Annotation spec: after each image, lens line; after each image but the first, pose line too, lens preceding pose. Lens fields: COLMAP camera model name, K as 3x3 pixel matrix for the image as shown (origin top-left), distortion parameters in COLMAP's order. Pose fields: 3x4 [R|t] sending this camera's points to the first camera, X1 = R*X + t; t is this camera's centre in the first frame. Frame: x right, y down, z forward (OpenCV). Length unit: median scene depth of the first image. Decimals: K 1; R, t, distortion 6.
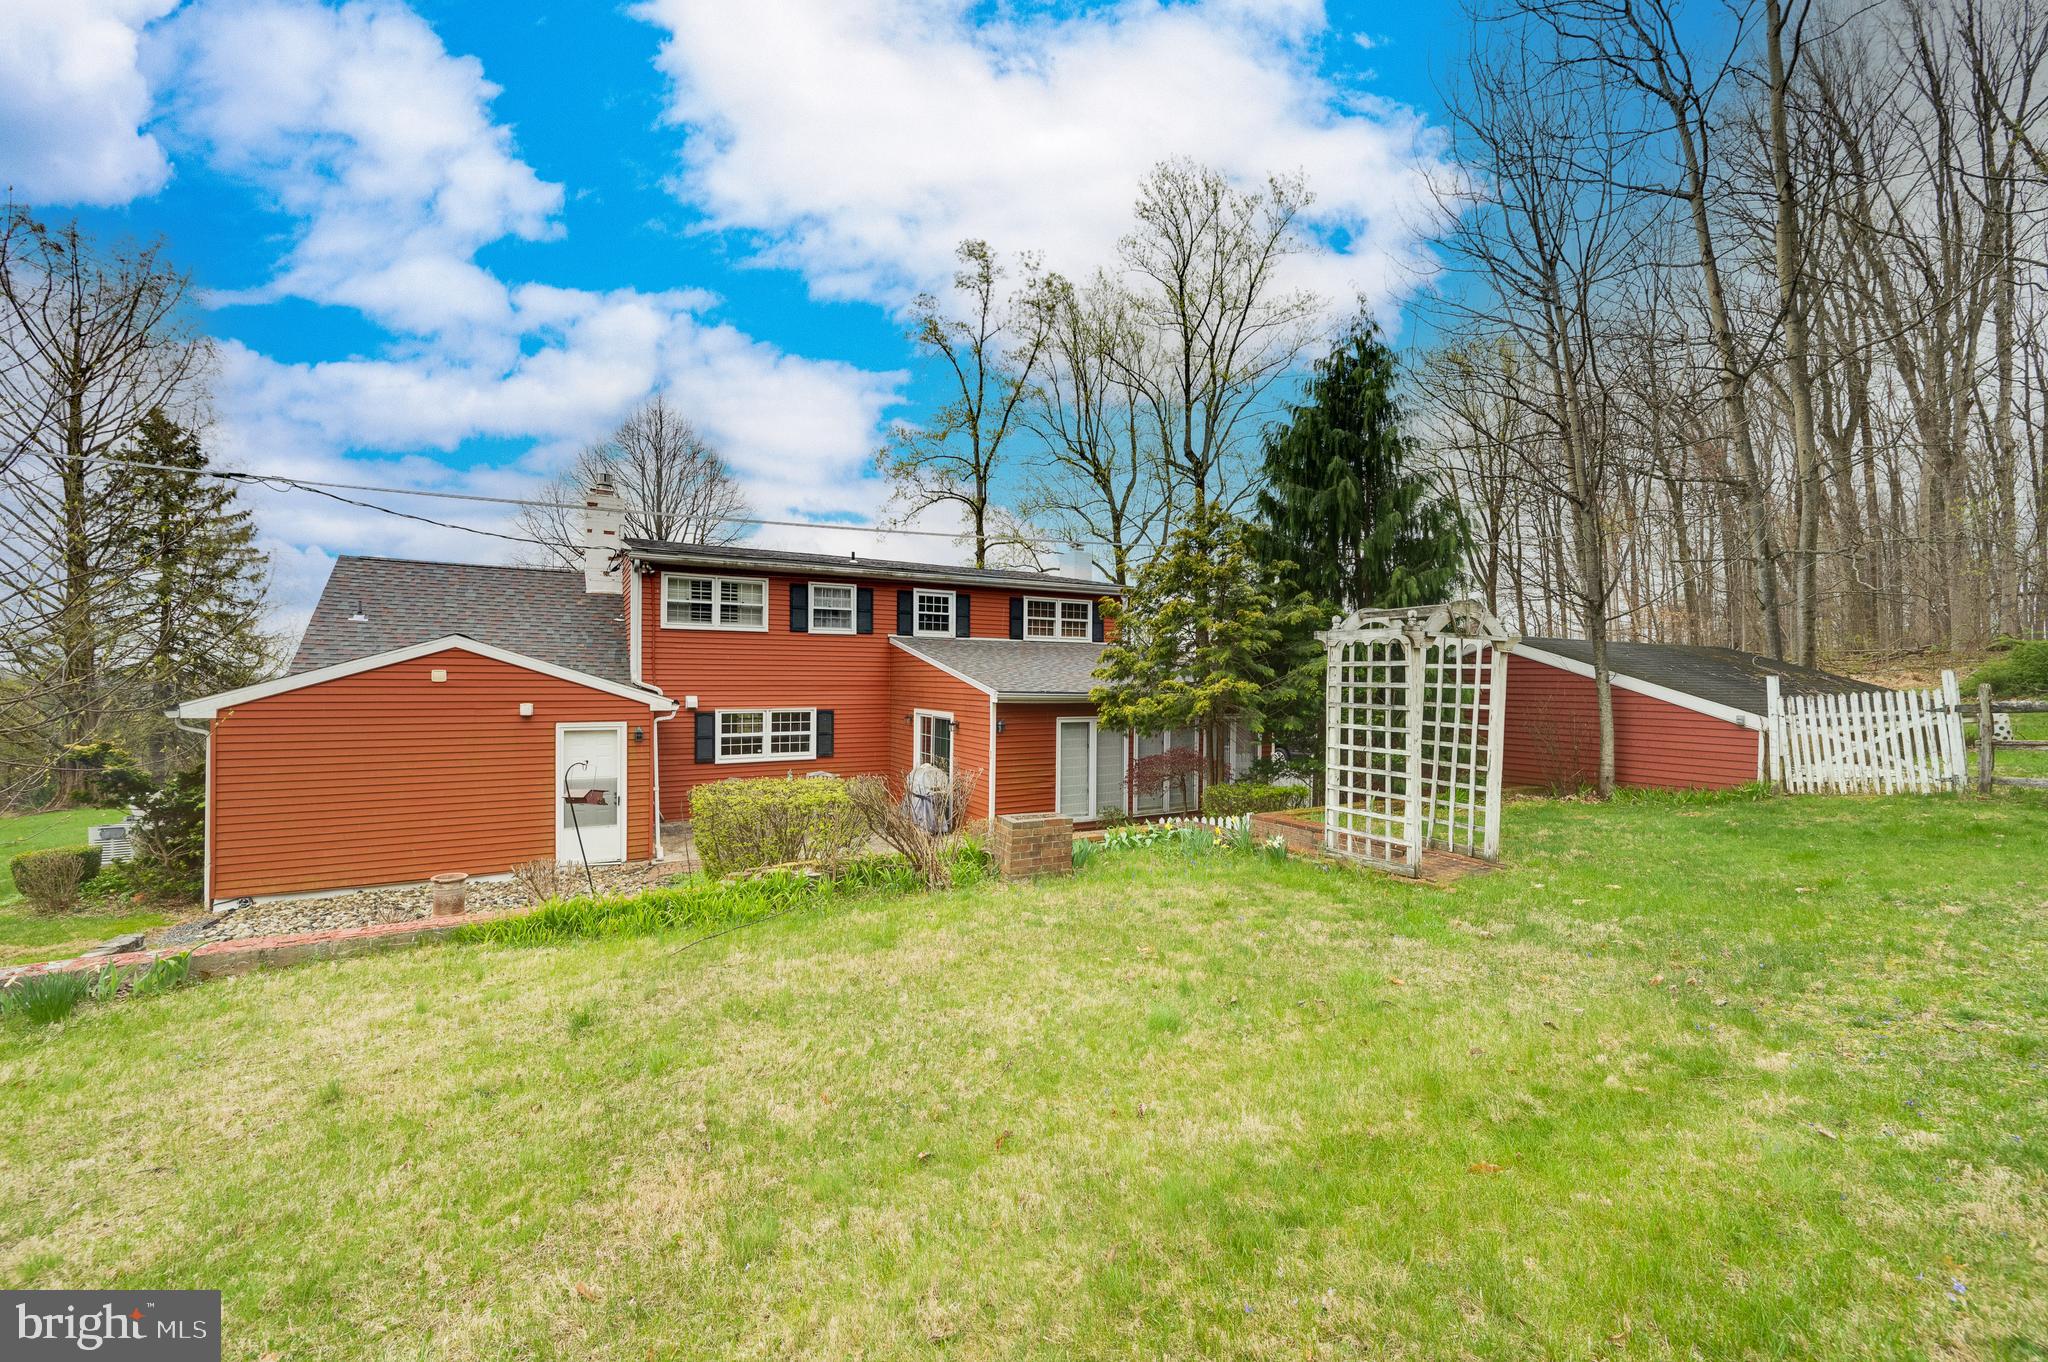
lens RADIAL K [[825.8, 0, 1020.1], [0, 825.8, 683.8], [0, 0, 1]] dist [0.000850, 0.000508]
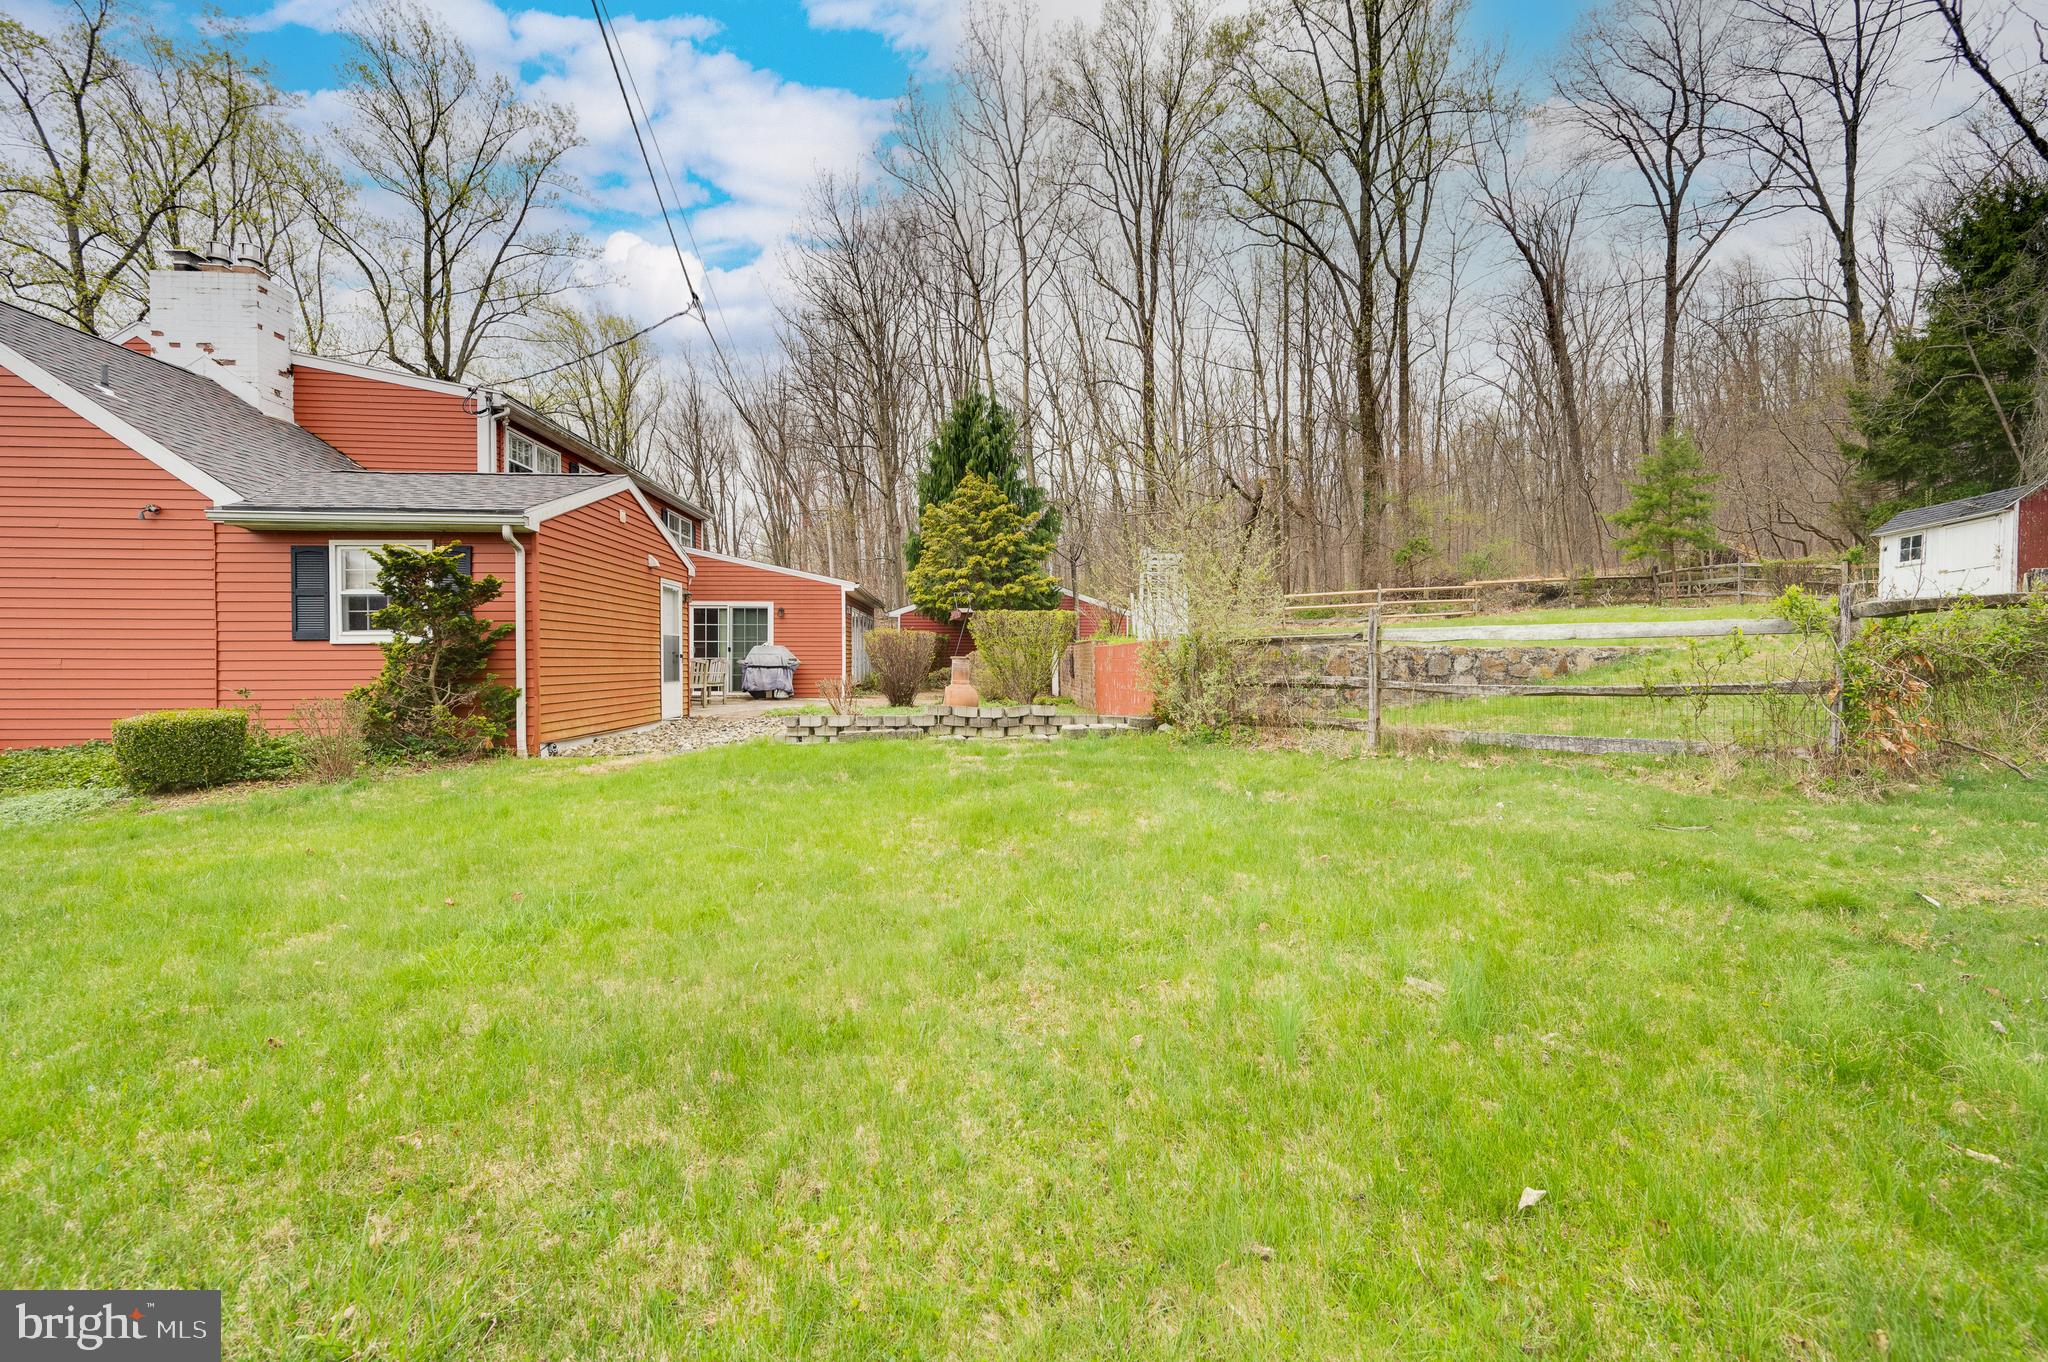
lens RADIAL K [[884.7, 0, 1027.7], [0, 884.7, 668.9], [0, 0, 1]] dist [0.002749, 0.000144]
pose [[0.440570, -0.017450, 0.897549, -0.961000], [0.009504, 0.999846, 0.014774, 0.104859], [-0.897668, 0.002022, 0.440668, 0.085402]]
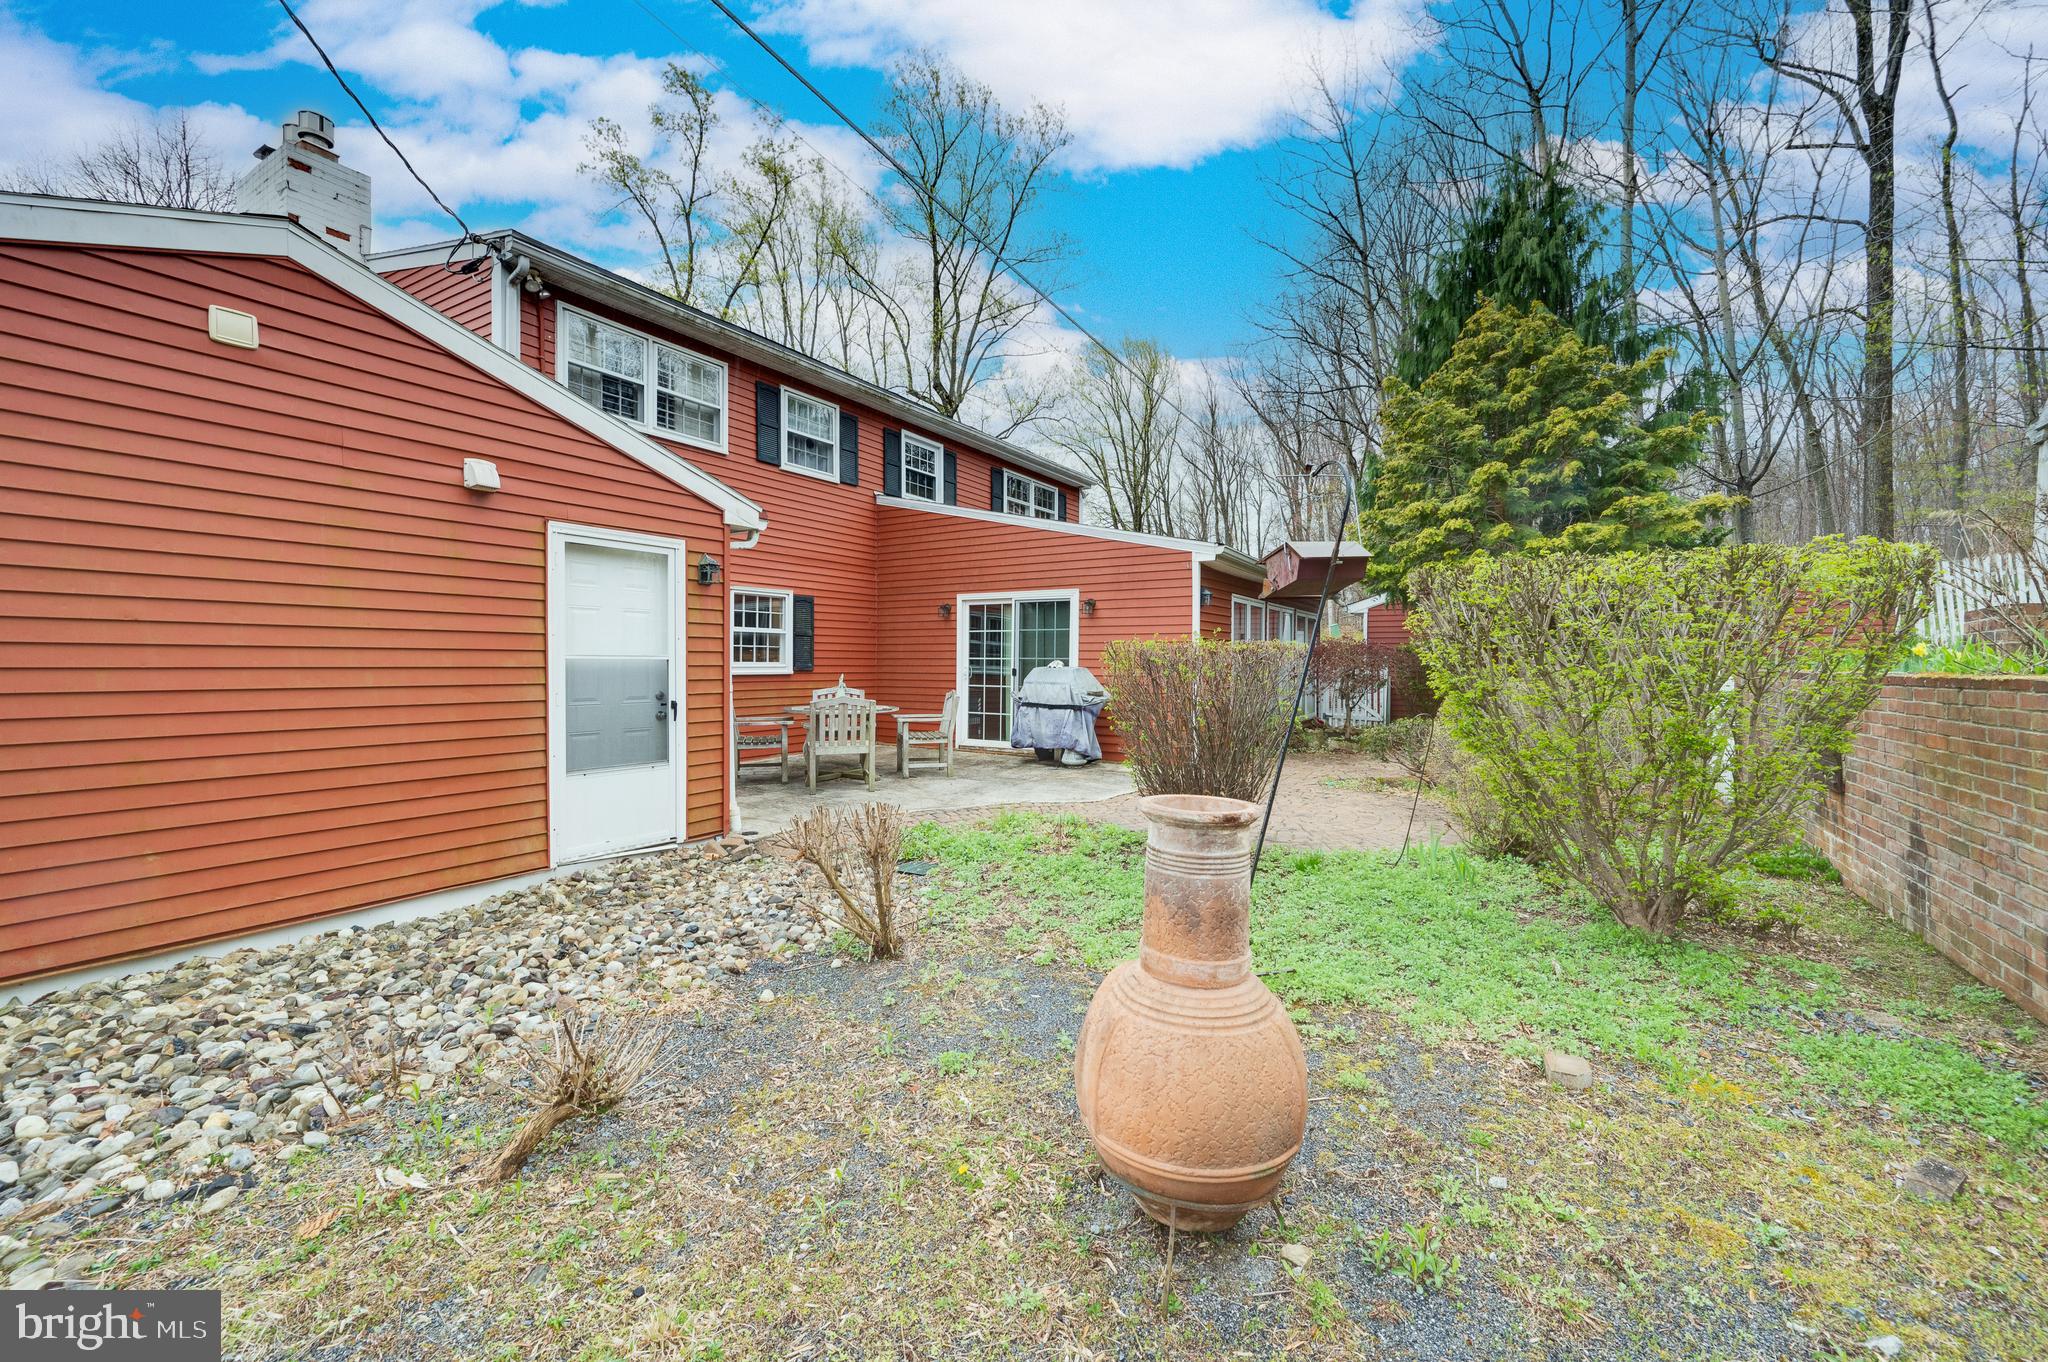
lens RADIAL K [[825.8, 0, 1030.4], [0, 825.8, 678.9], [0, 0, 1]] dist [0.000850, 0.000508]
pose [[0.879607, -0.012666, 0.475532, -0.392433], [0.005269, 0.999844, 0.016885, 0.087085], [-0.475671, -0.012347, 0.879536, 0.371755]]
